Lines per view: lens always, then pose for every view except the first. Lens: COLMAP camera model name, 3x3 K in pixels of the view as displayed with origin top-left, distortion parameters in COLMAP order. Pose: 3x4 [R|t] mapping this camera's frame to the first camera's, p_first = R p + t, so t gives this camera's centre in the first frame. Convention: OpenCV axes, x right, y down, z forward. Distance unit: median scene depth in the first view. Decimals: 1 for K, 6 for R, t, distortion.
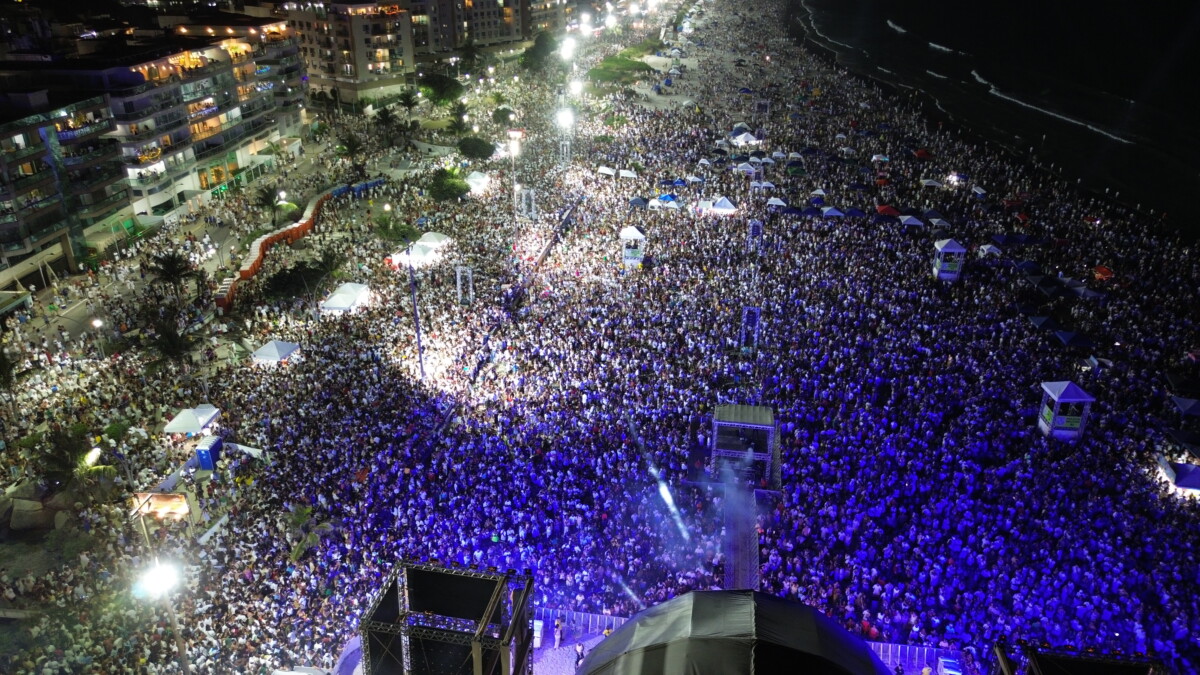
lens RADIAL K [[837.0, 0, 600.0], [0, 837.0, 337.5], [0, 0, 1]] dist [-0.002724, -0.000492]
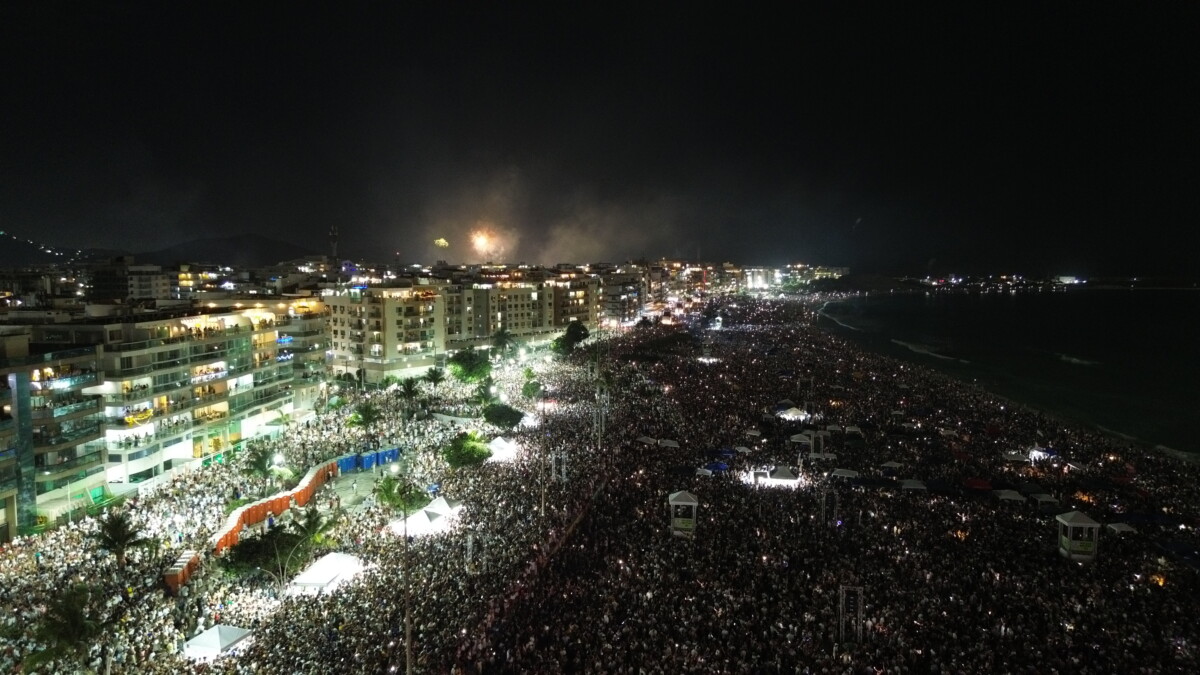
lens RADIAL K [[841.3, 0, 600.0], [0, 841.3, 337.5], [0, 0, 1]] dist [0.015335, -0.002062]
pose [[0.999488, 0.000023, -0.031984, -0.013008], [-0.011363, 0.935023, -0.354405, 0.015494], [0.029897, 0.354587, 0.934545, 0.117108]]
